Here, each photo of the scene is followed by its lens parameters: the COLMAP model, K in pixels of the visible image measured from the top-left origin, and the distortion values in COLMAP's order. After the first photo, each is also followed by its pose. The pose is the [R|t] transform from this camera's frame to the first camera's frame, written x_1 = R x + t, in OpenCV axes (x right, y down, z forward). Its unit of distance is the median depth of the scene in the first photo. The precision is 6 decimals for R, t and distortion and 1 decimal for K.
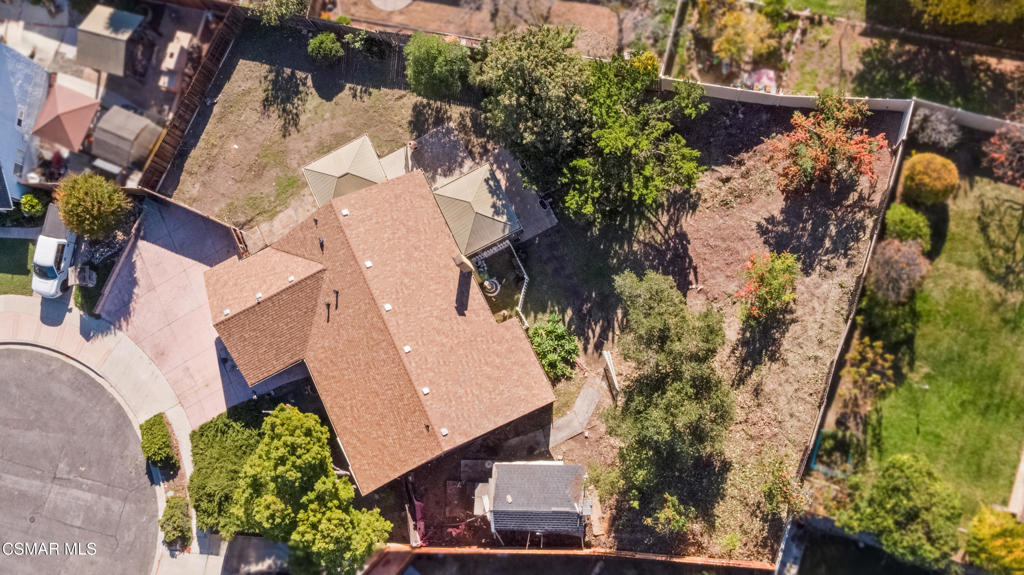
lens RADIAL K [[884.5, 0, 513.9], [0, 884.5, 283.7], [0, 0, 1]] dist [0.000478, -0.001841]
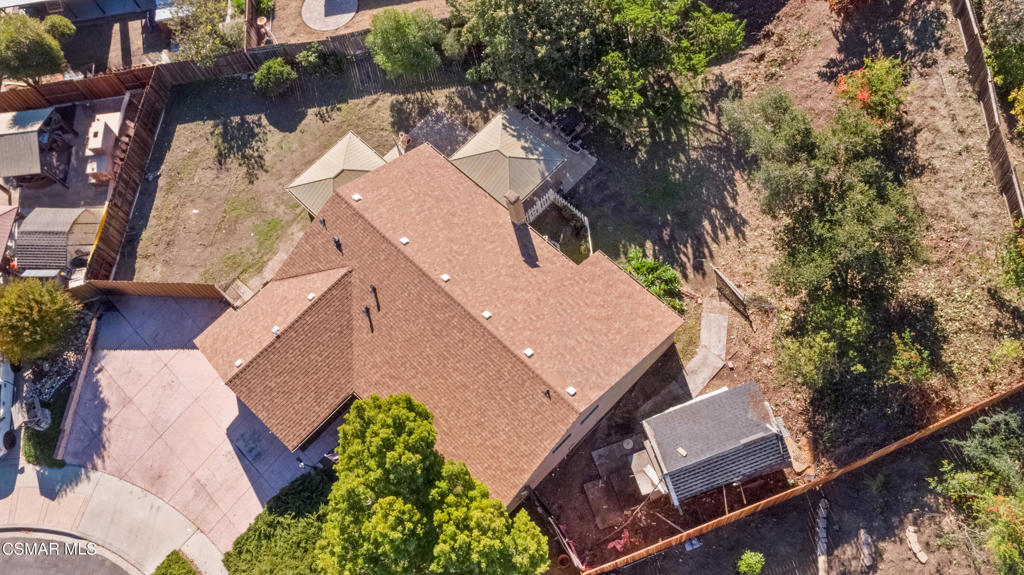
lens RADIAL K [[852.4, 0, 516.2], [0, 852.4, 294.3], [0, 0, 1]] dist [0.003025, -0.000882]
pose [[0.945080, -0.287500, 0.155456, -0.189122], [0.320058, 0.910464, -0.261951, 0.238852], [-0.066226, 0.297320, 0.952478, 0.256643]]
